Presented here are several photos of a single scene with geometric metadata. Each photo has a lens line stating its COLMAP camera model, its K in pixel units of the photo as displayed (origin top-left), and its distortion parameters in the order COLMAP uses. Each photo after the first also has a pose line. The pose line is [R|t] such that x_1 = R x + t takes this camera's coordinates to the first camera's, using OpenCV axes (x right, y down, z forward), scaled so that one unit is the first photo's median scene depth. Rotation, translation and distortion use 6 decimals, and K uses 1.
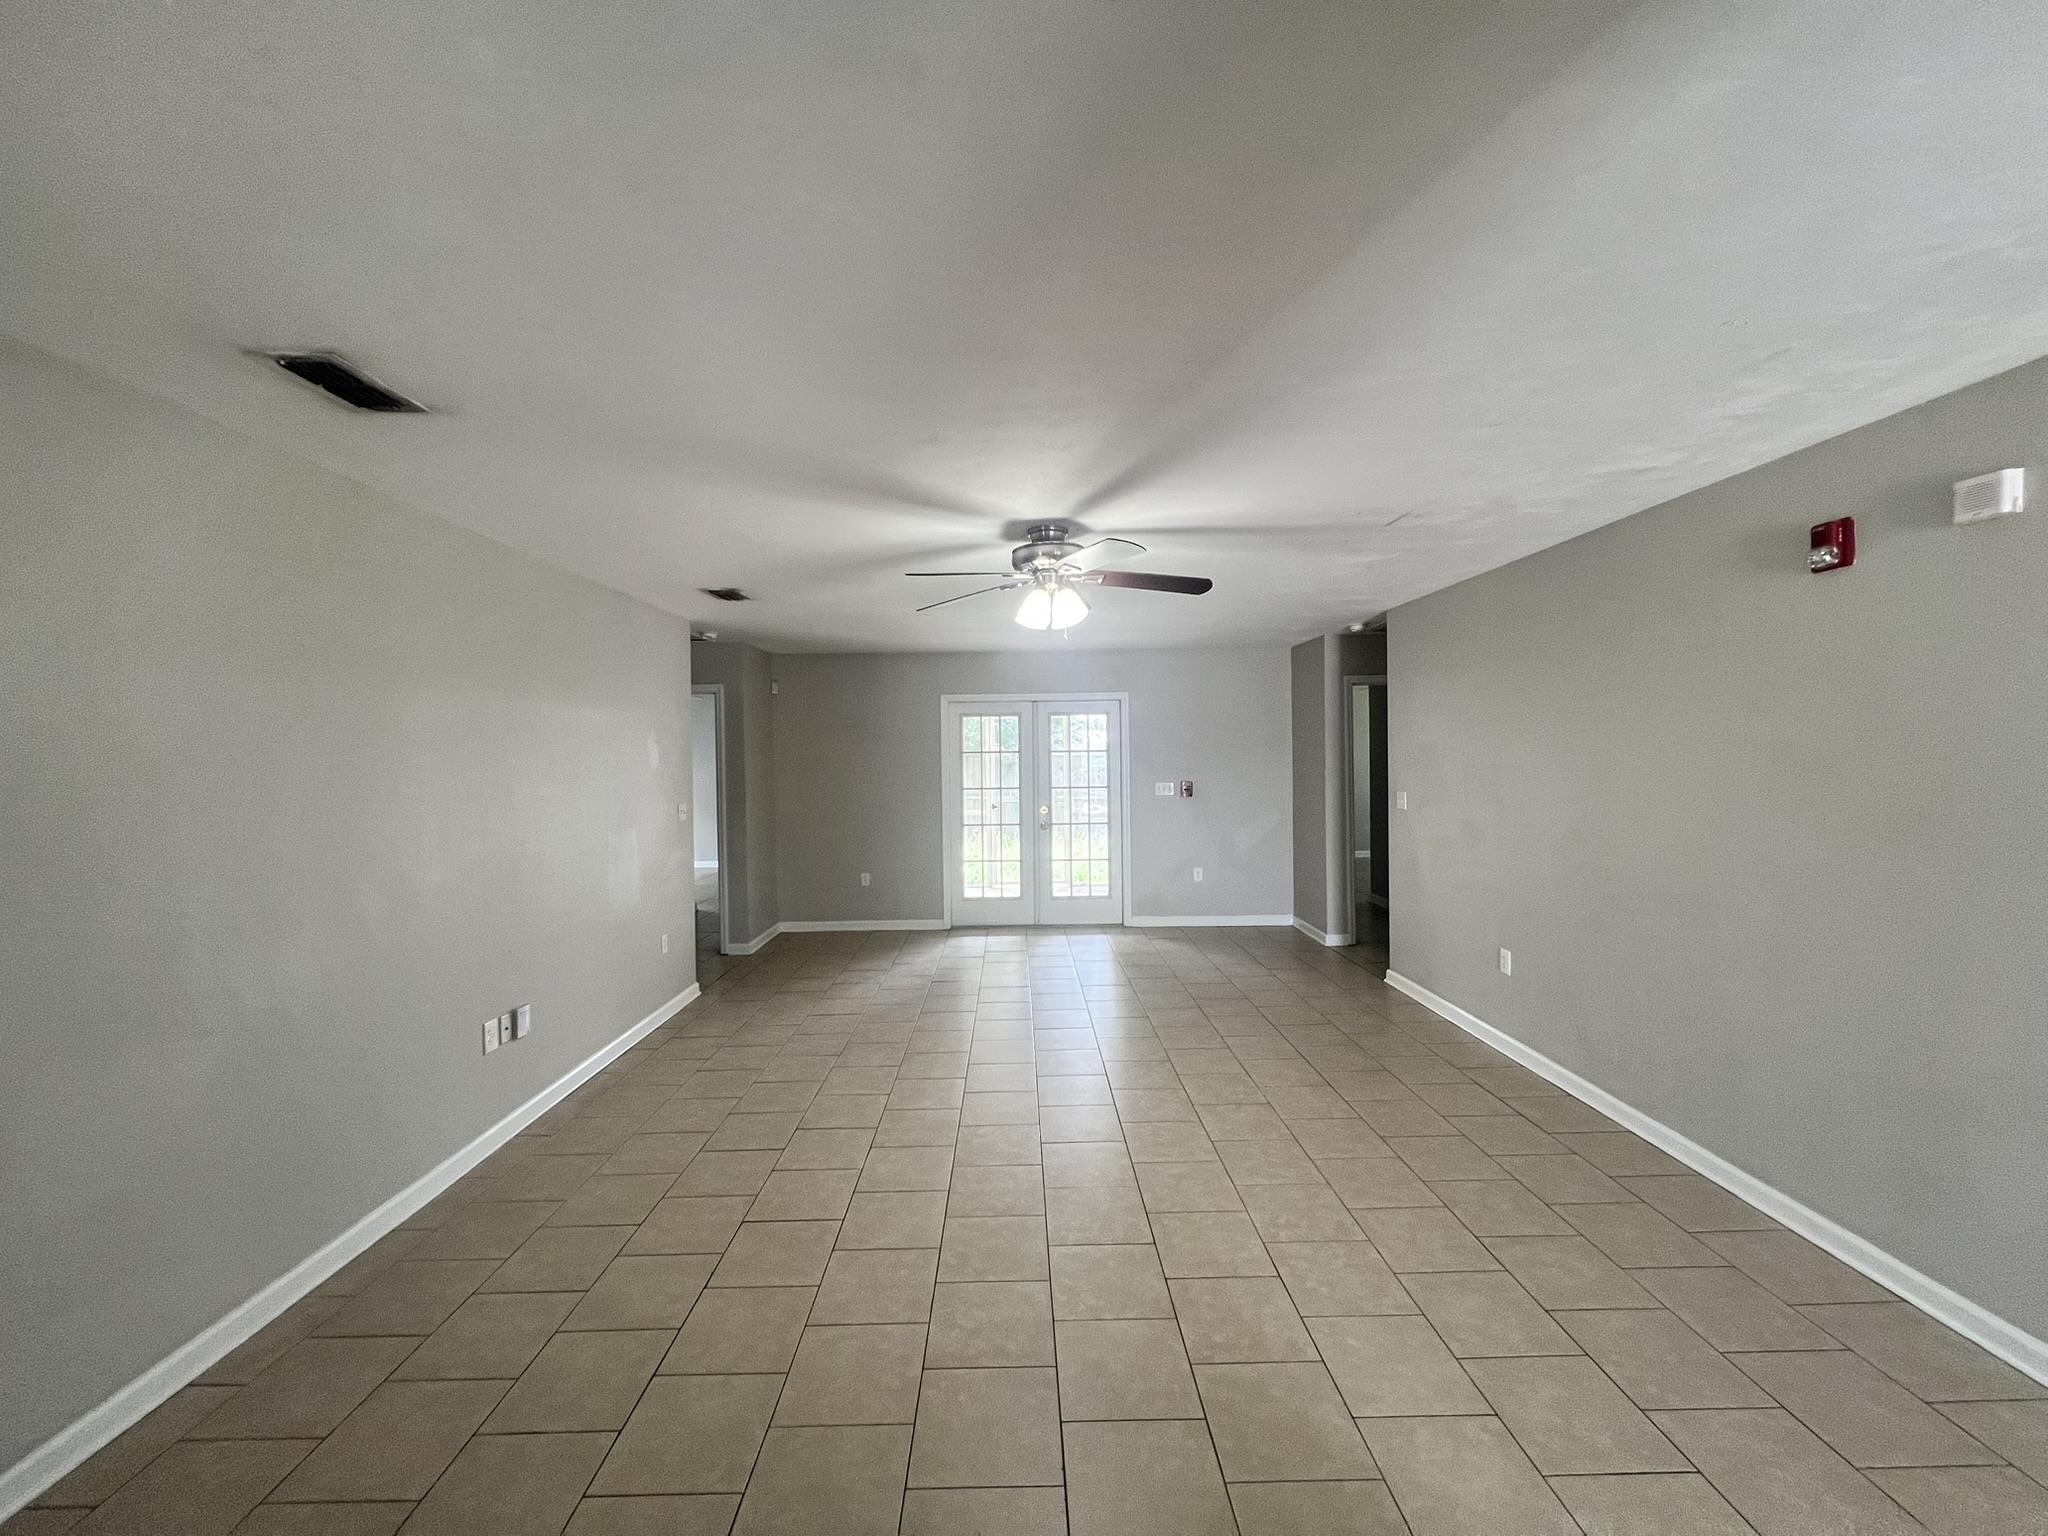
lens RADIAL K [[810.5, 0, 1020.3], [0, 810.5, 763.7], [0, 0, 1]] dist [0.001758, 0.000329]
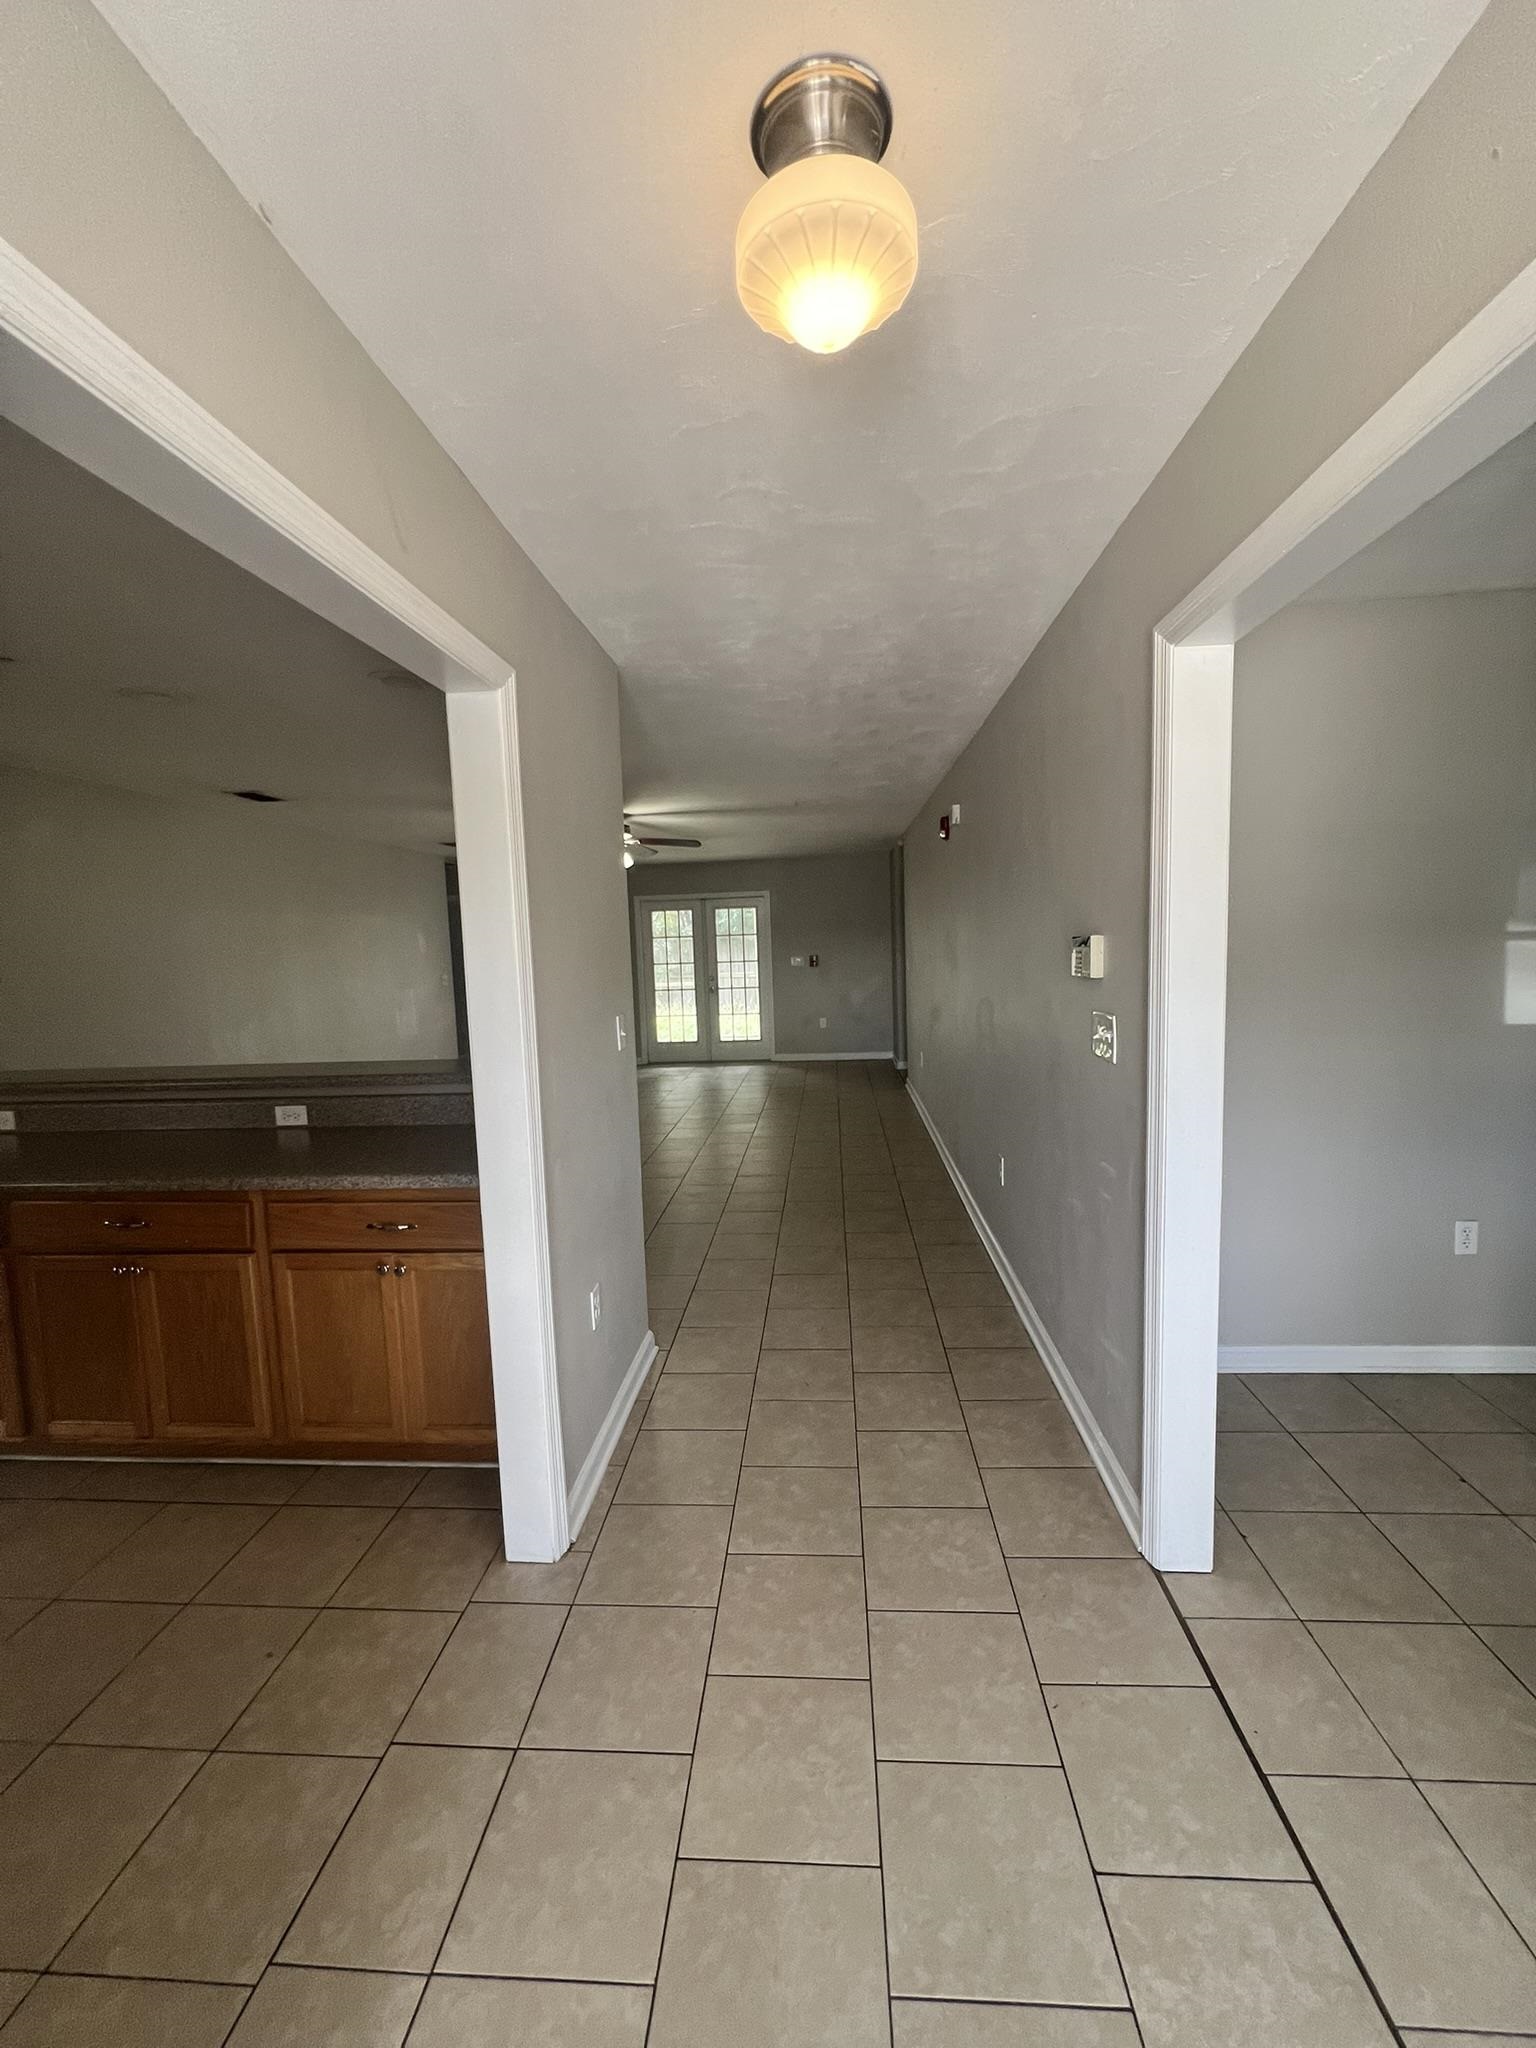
lens RADIAL K [[810.5, 0, 775.2], [0, 810.5, 1020.9], [0, 0, 1]] dist [0.001758, 0.000329]
pose [[0.996626, -0.011287, -0.081303, 0.248511], [0.018762, 0.995603, 0.091776, 0.005067], [0.079909, -0.092992, 0.992455, -0.368087]]
